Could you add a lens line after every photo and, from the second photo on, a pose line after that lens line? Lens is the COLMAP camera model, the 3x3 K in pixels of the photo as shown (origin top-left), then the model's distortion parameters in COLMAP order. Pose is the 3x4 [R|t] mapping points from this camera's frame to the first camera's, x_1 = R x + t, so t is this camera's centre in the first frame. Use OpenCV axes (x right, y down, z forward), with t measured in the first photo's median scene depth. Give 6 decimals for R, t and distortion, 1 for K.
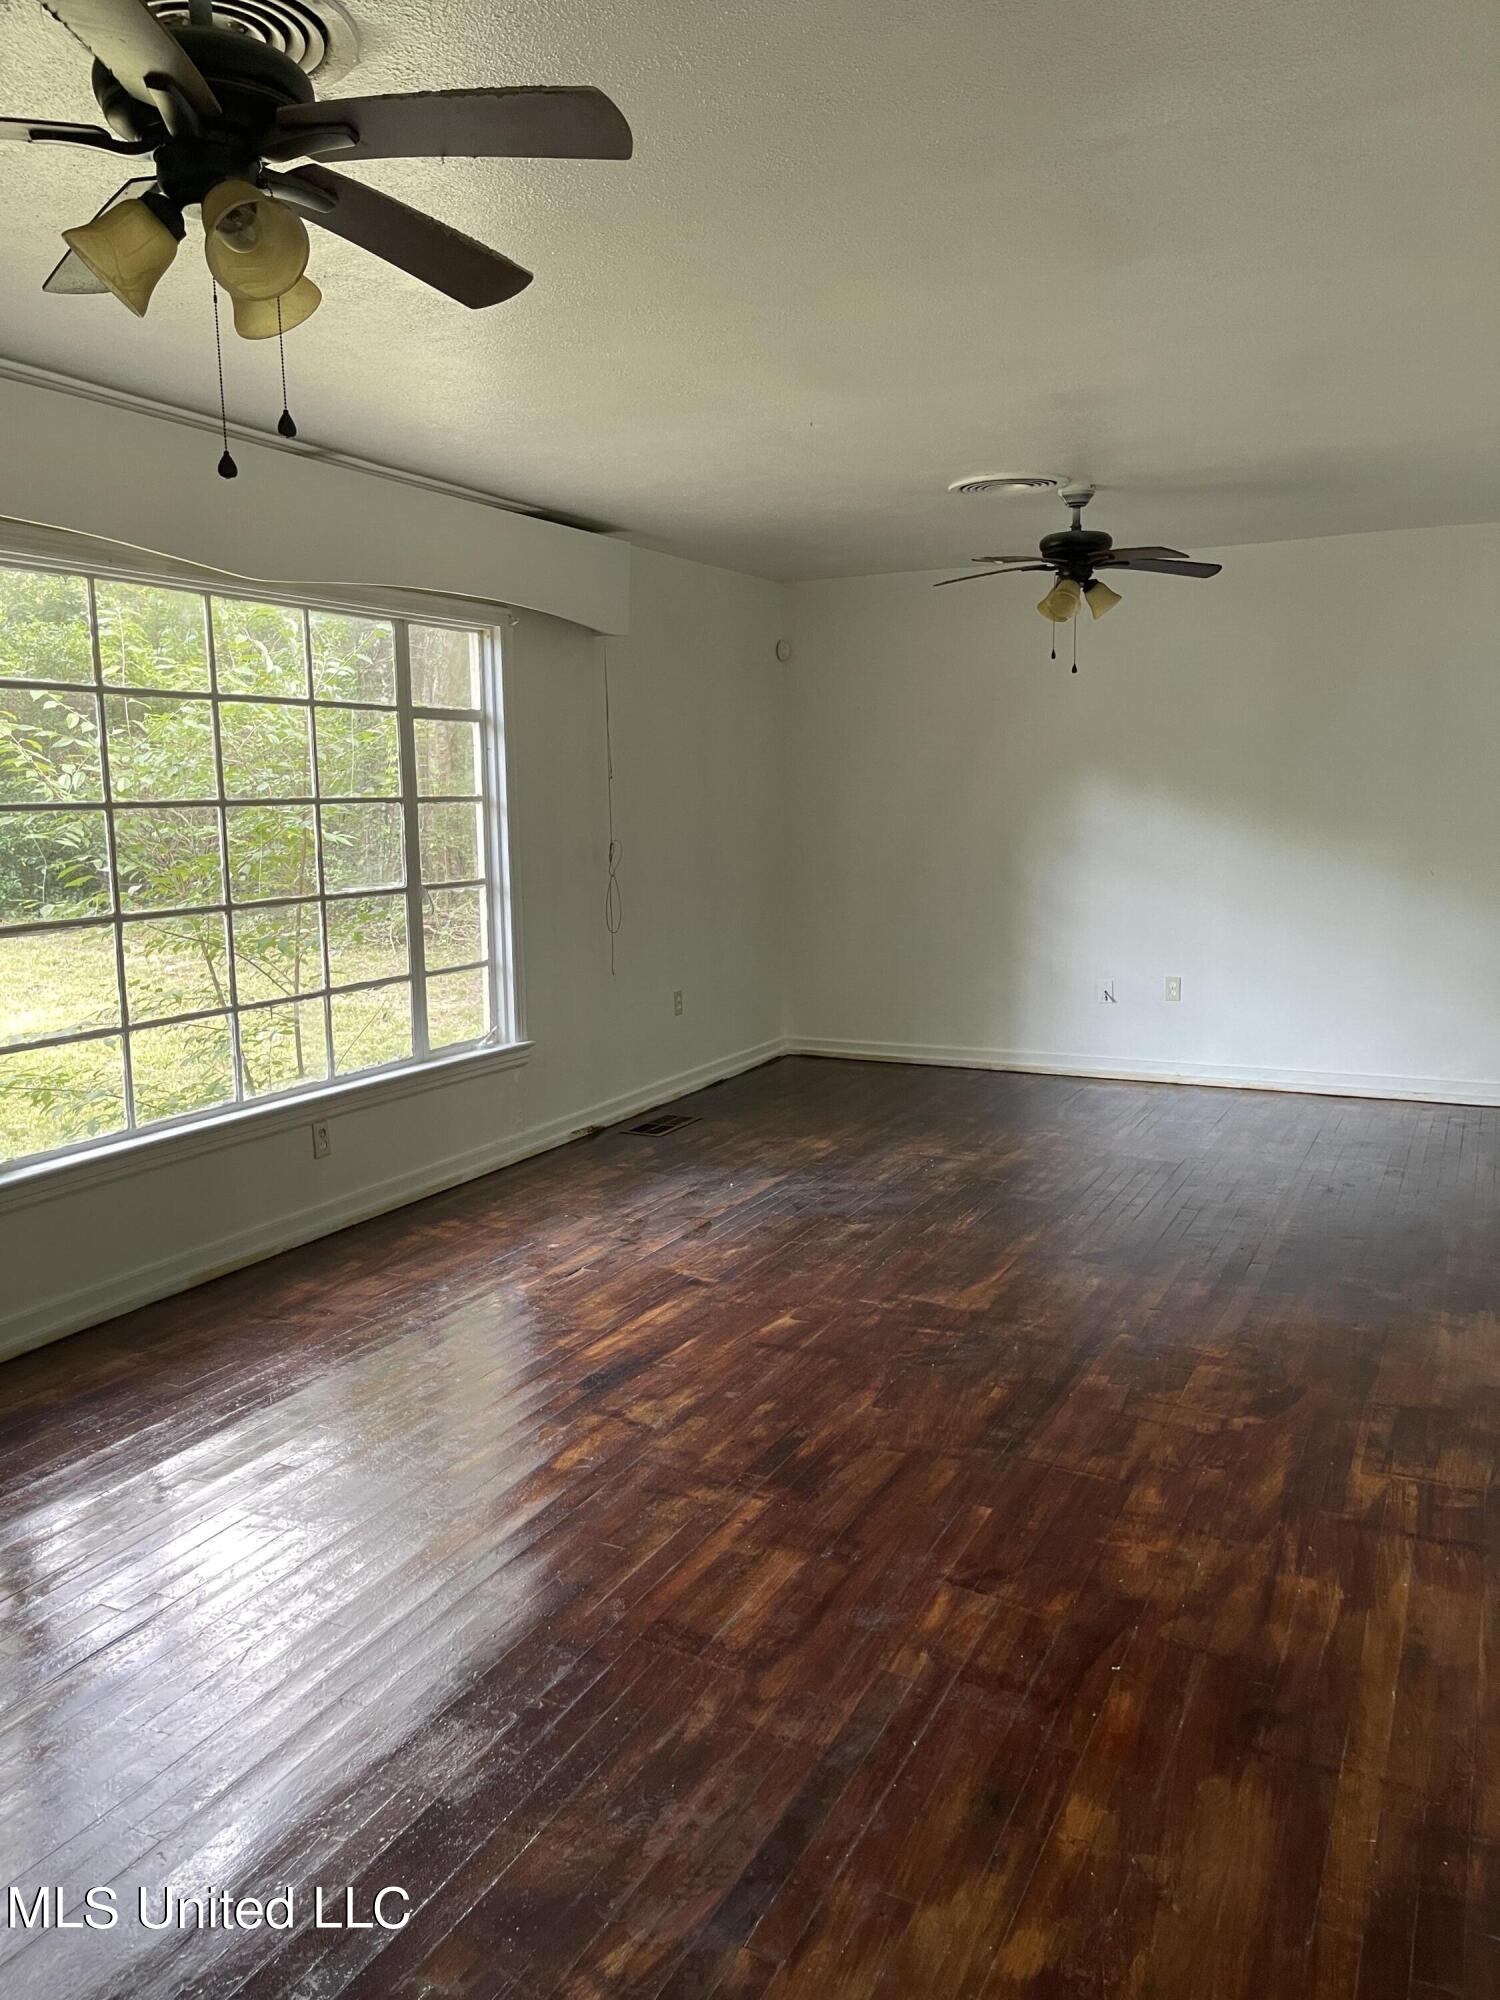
lens RADIAL K [[1474.2, 0, 750.0], [0, 1474.2, 1000.0], [0, 0, 1]] dist [0.051835, -0.002909]
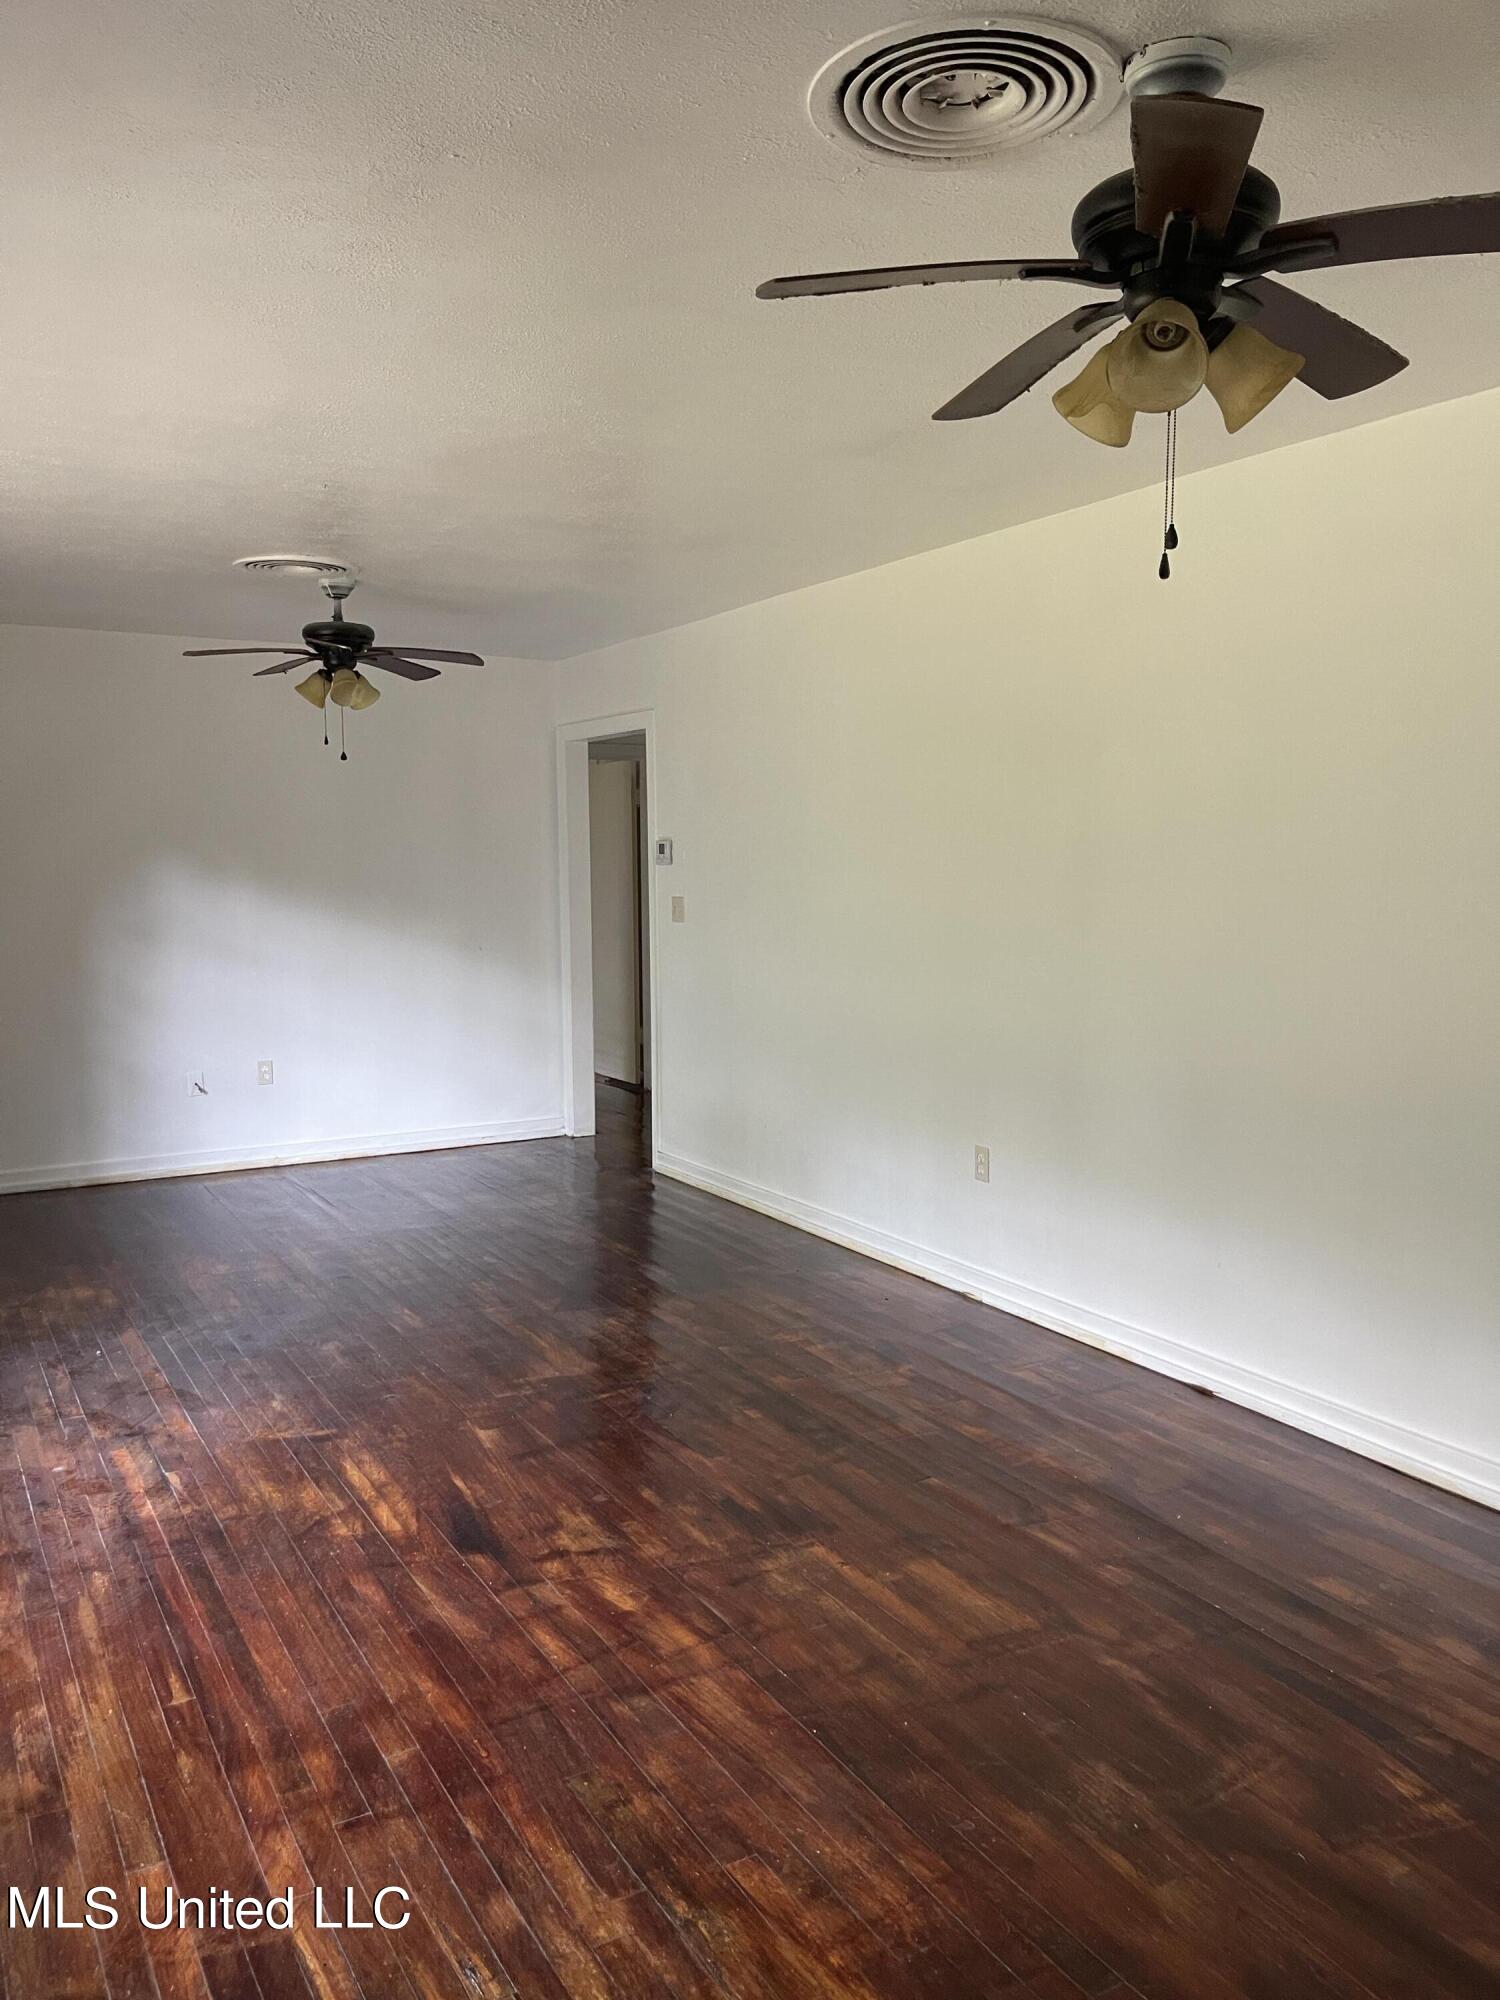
lens RADIAL K [[1455.9, 0, 750.0], [0, 1455.9, 1000.0], [0, 0, 1]] dist [0.079278, -0.076305]
pose [[0.588222, -0.069884, 0.805674, -0.560753], [0.114505, 0.993419, 0.002568, -0.037637], [-0.800552, 0.090743, 0.592353, 0.258396]]
